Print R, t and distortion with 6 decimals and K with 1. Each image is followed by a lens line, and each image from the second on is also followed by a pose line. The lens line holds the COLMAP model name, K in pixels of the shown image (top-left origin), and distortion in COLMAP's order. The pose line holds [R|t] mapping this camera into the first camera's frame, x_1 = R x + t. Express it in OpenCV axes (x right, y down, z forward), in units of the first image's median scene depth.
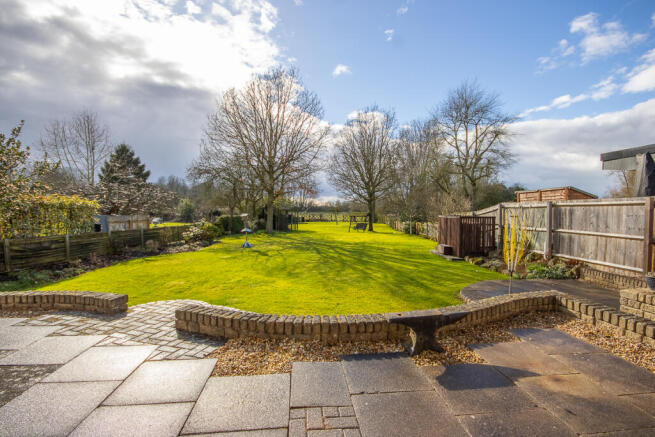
lens RADIAL K [[312.1, 0, 327.5], [0, 312.1, 218.5], [0, 0, 1]] dist [-0.000163, -0.000018]
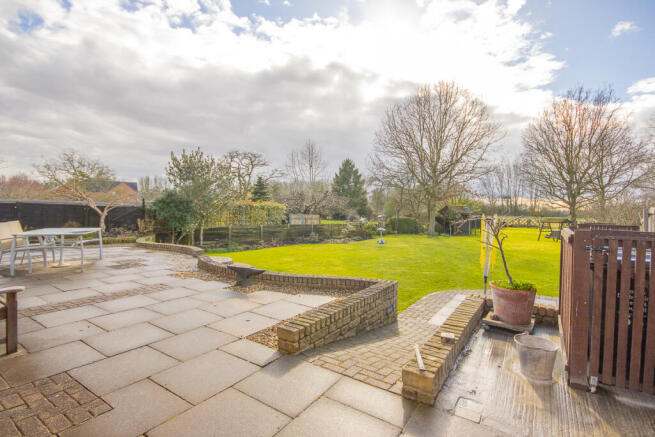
lens RADIAL K [[312.1, 0, 344.9], [0, 312.1, 218.3], [0, 0, 1]] dist [-0.000374, -0.000071]
pose [[0.797896, 0.028726, -0.602111, 0.183518], [-0.034715, 0.999396, 0.001677, -0.000560], [0.601795, 0.019564, 0.798411, -0.012561]]
